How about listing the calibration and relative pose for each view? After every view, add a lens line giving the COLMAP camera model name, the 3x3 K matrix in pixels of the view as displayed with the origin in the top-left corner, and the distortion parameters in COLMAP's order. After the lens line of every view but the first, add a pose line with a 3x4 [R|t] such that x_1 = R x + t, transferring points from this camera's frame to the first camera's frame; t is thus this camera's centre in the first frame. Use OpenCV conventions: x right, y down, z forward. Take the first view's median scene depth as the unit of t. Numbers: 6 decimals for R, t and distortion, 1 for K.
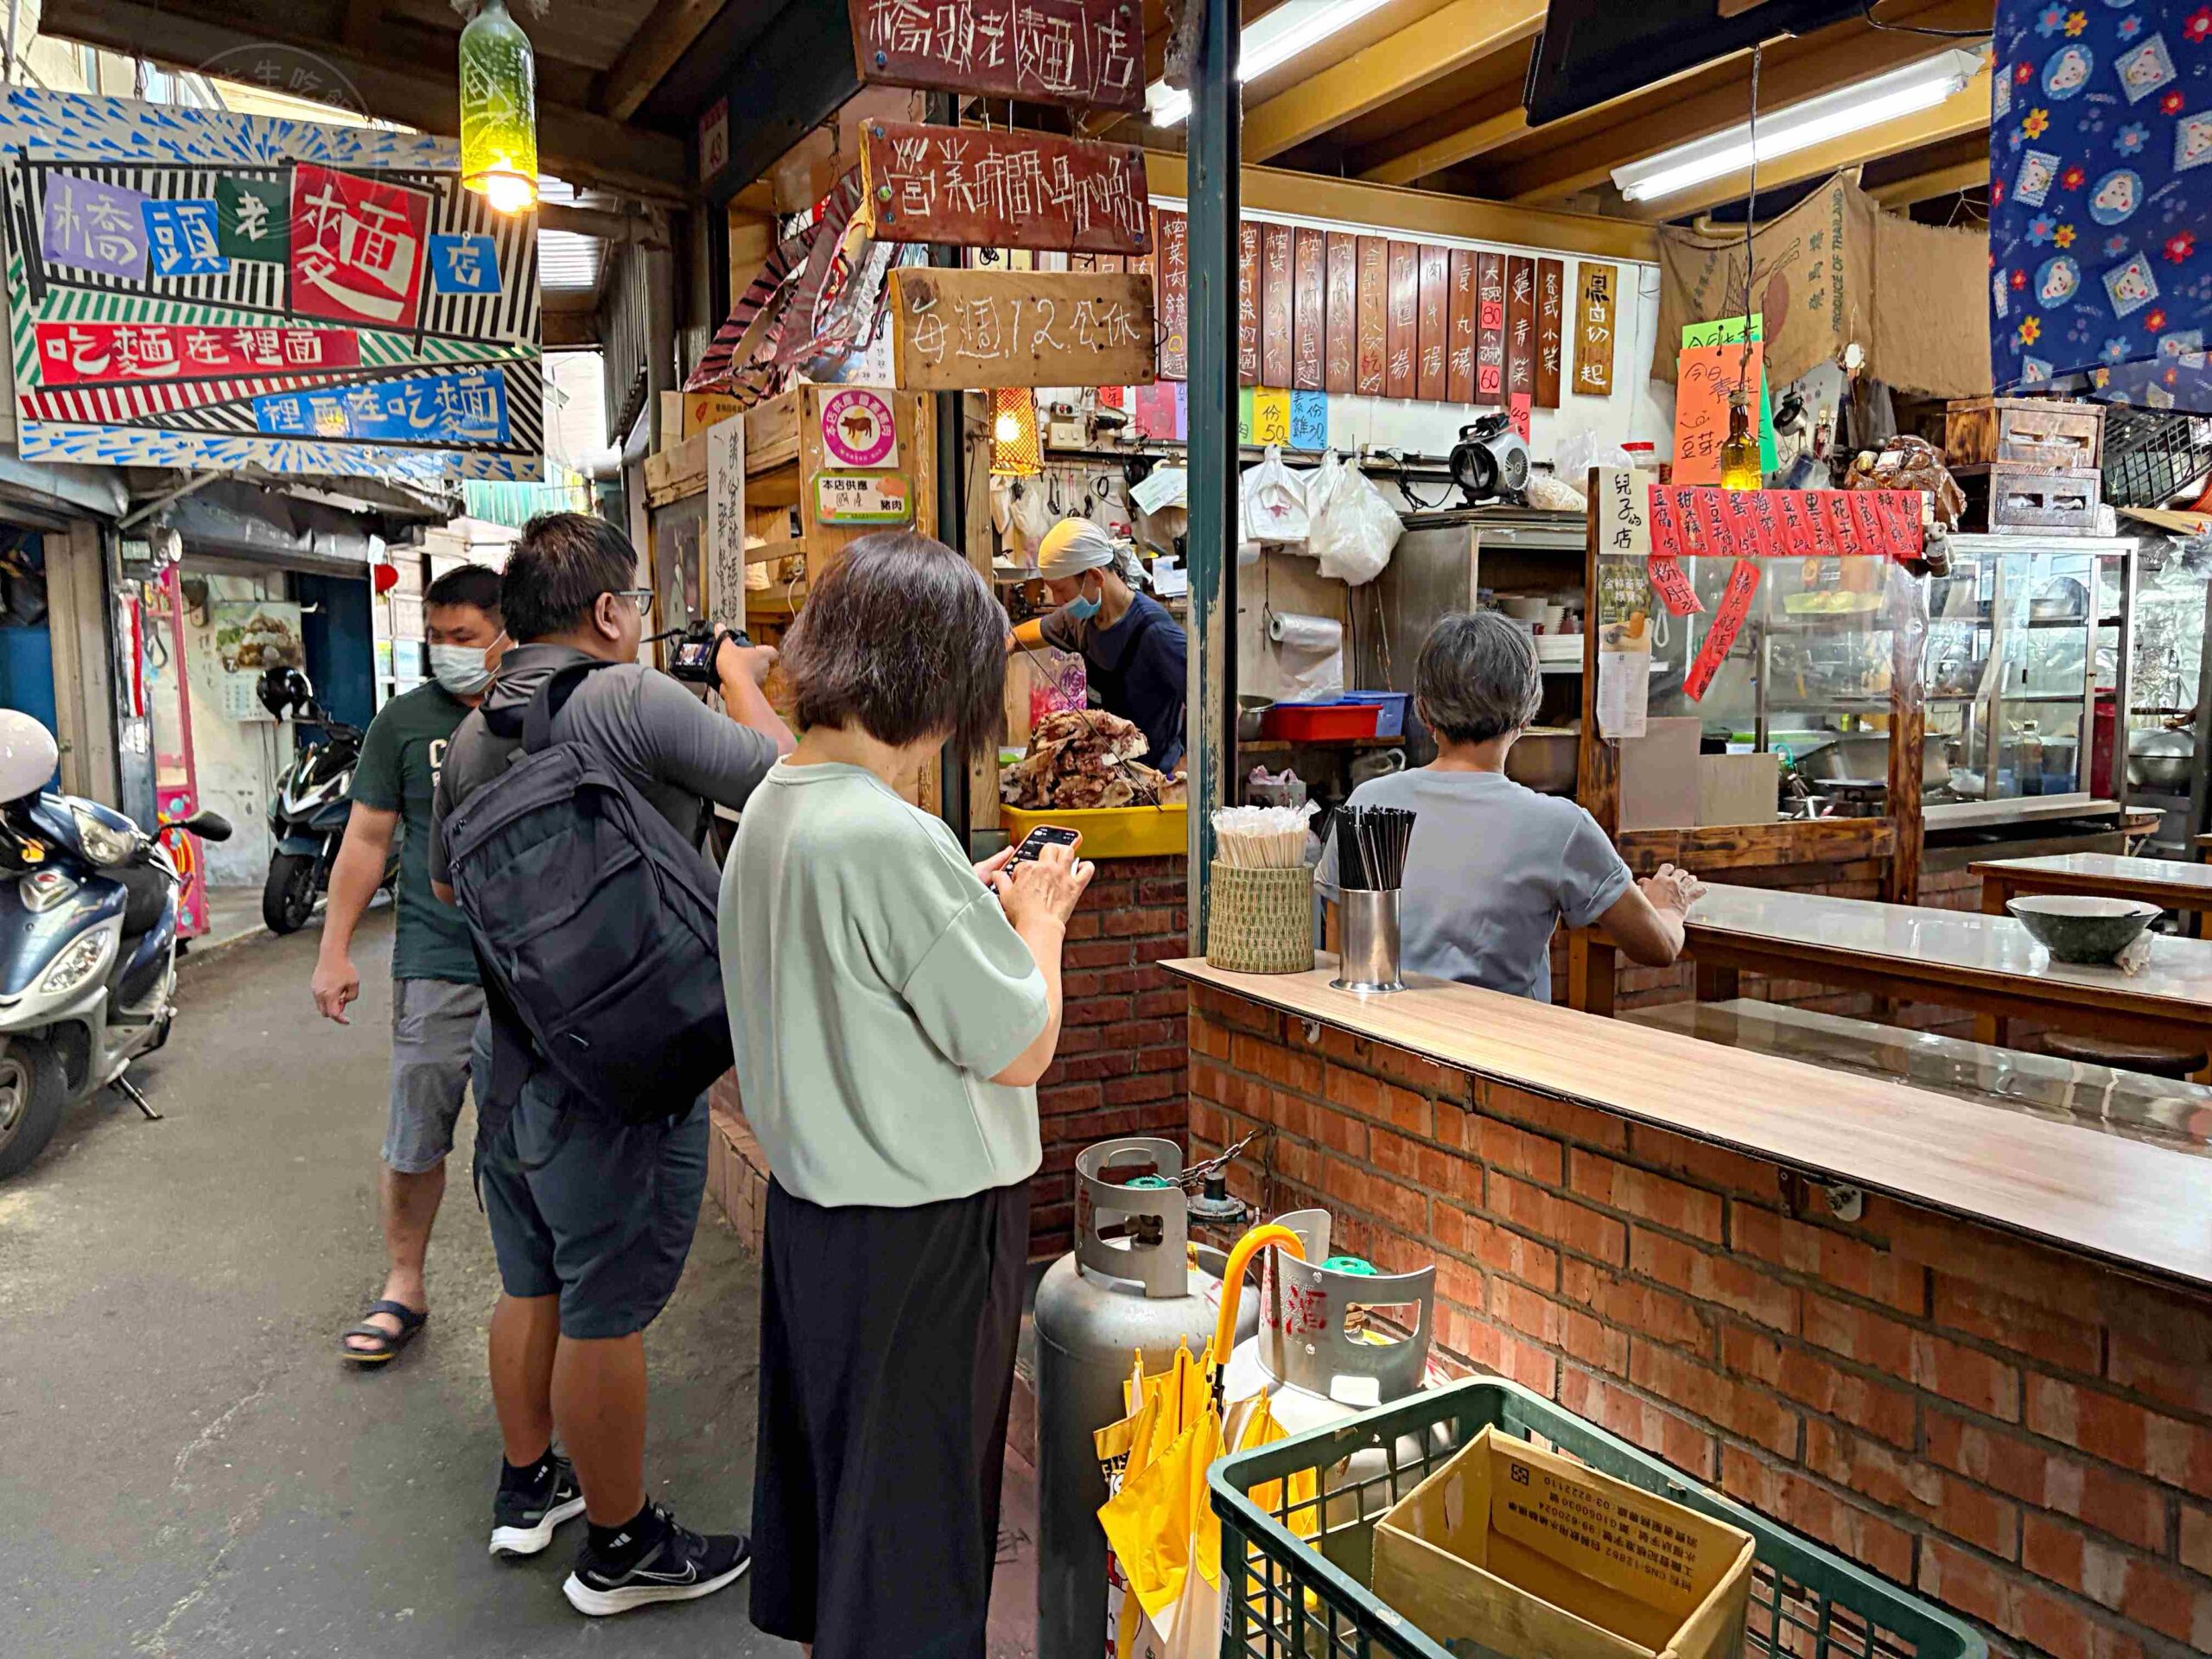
lens RADIAL K [[1706.1, 0, 1108.4], [0, 1706.1, 836.9], [0, 0, 1]] dist [-0.007895, -0.018980]
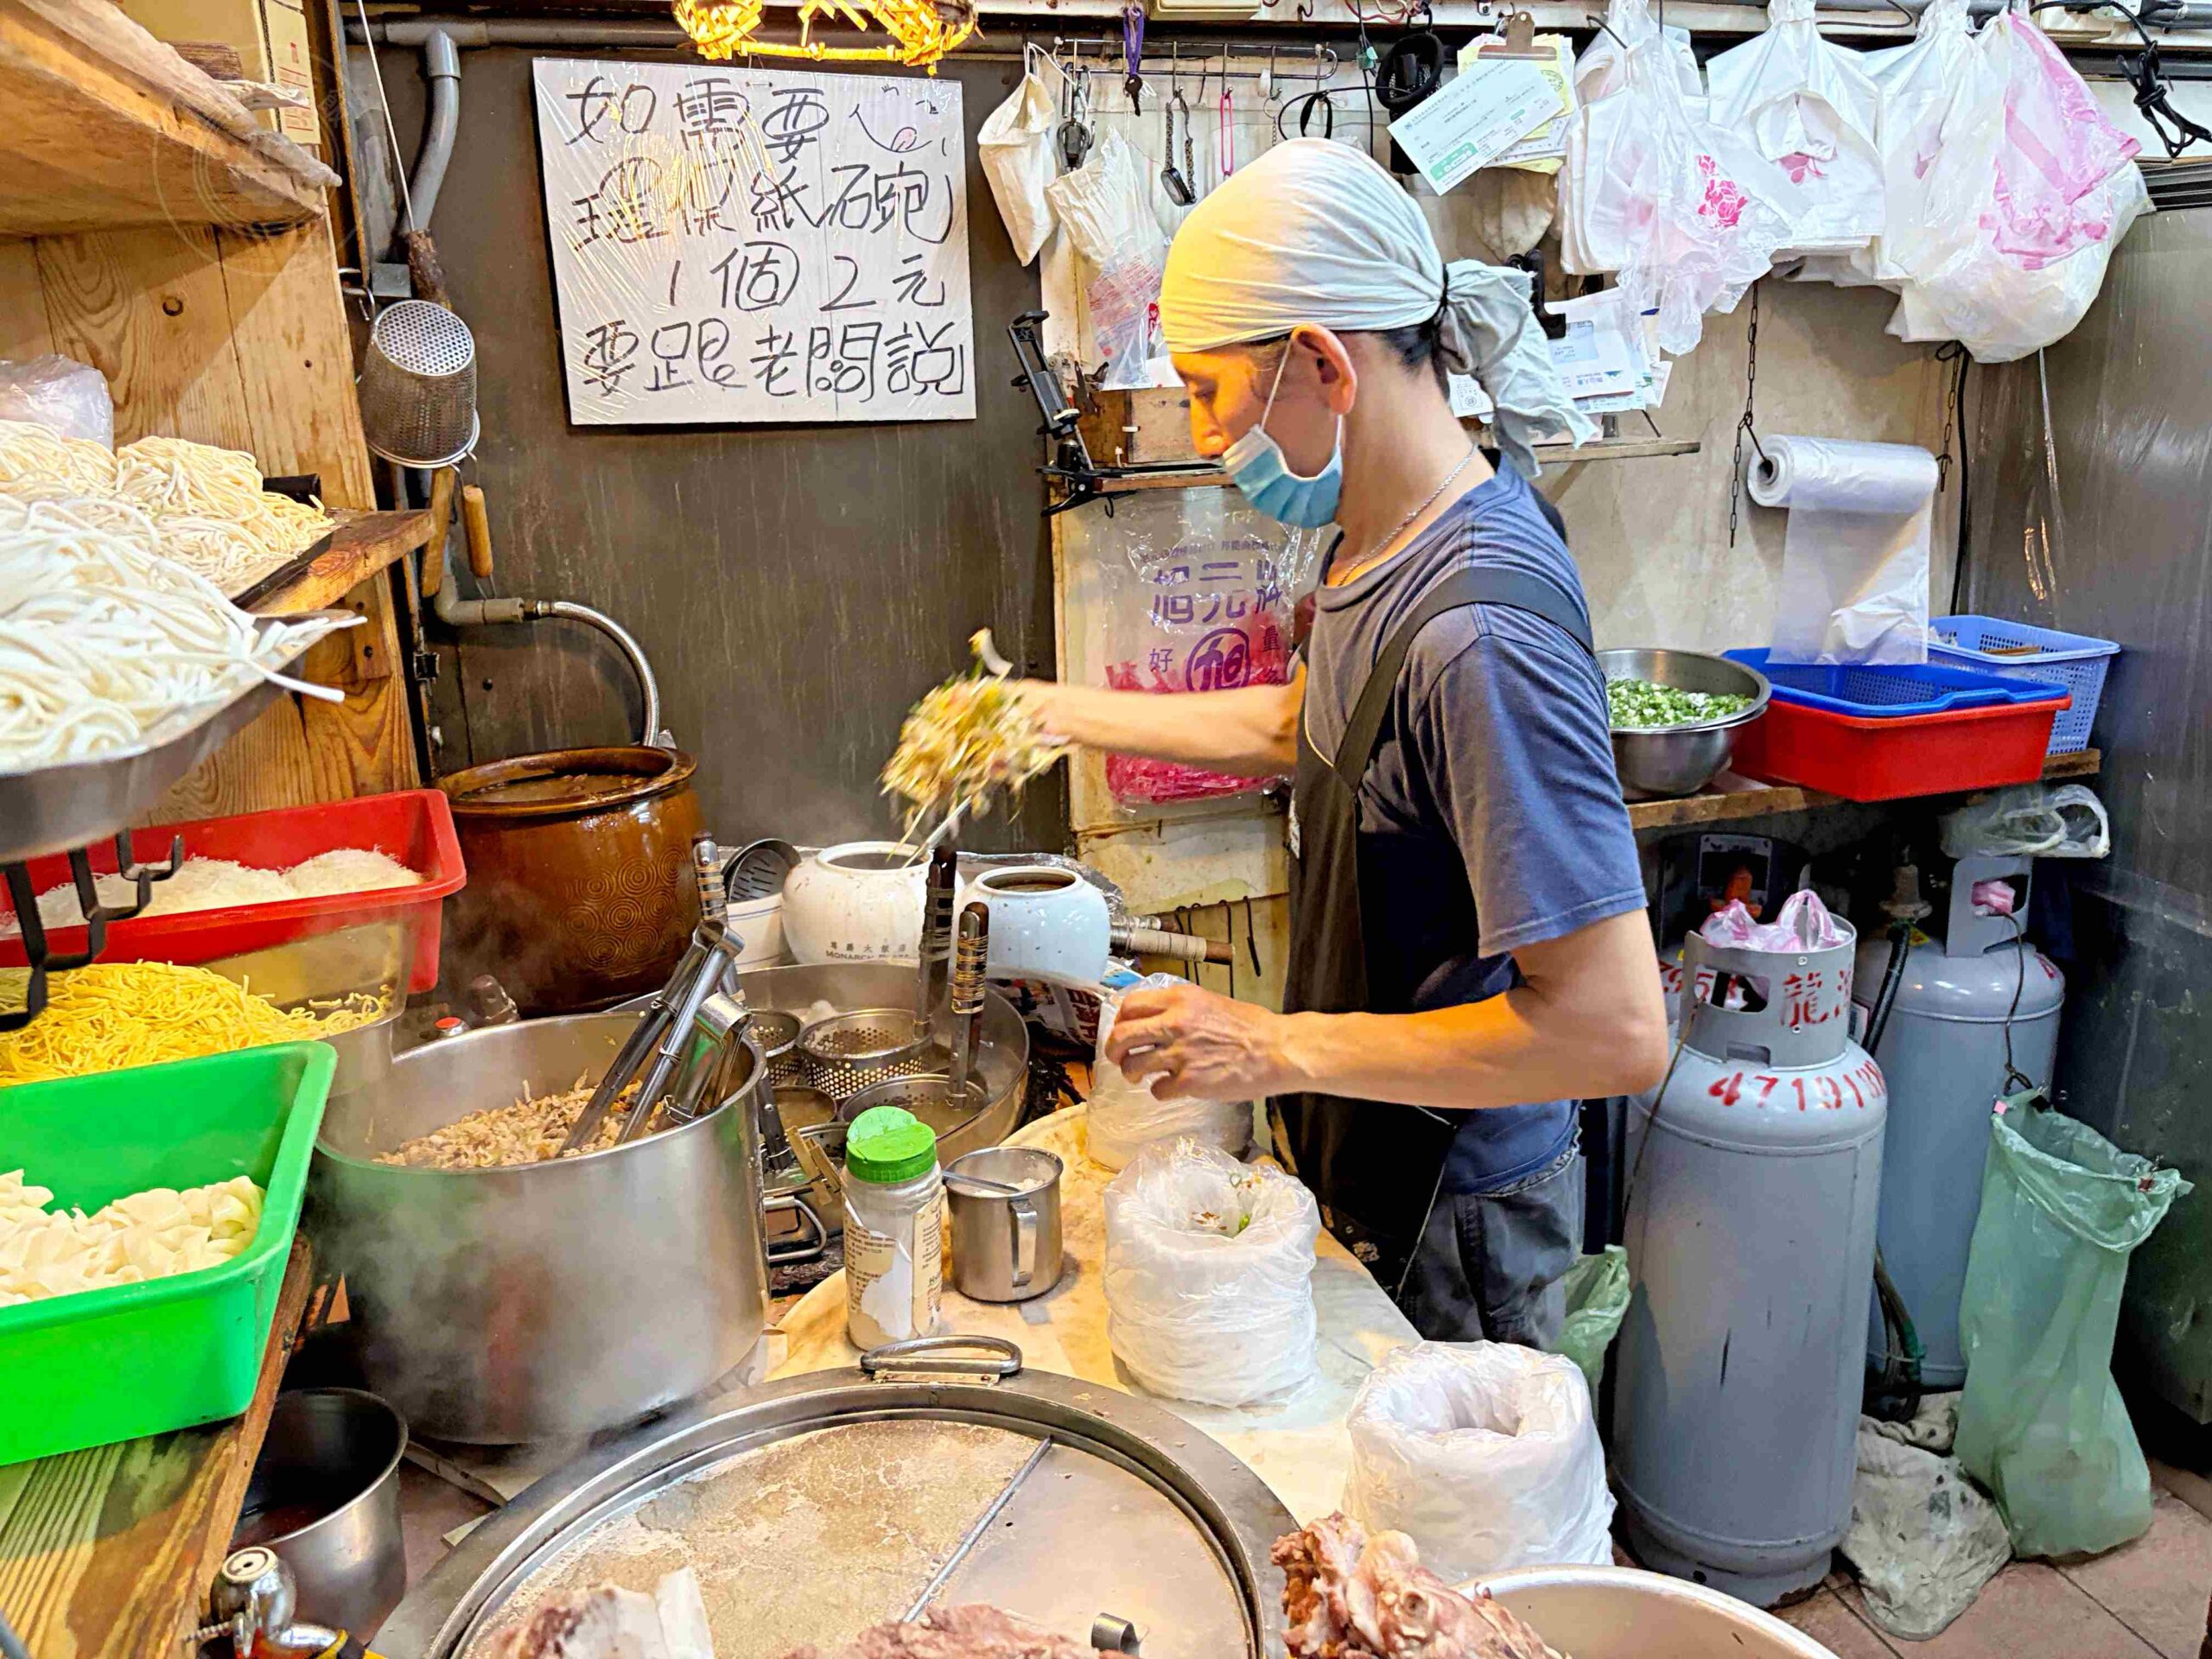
lens RADIAL K [[1706.1, 0, 1099.6], [0, 1706.1, 823.4], [0, 0, 1]] dist [-0.007895, -0.018980]
pose [[0.978355, 0.027421, -0.205111, 0.029331], [0.006430, 0.986675, 0.162578, -0.109513], [0.206836, -0.160378, 0.965141, 0.579123]]
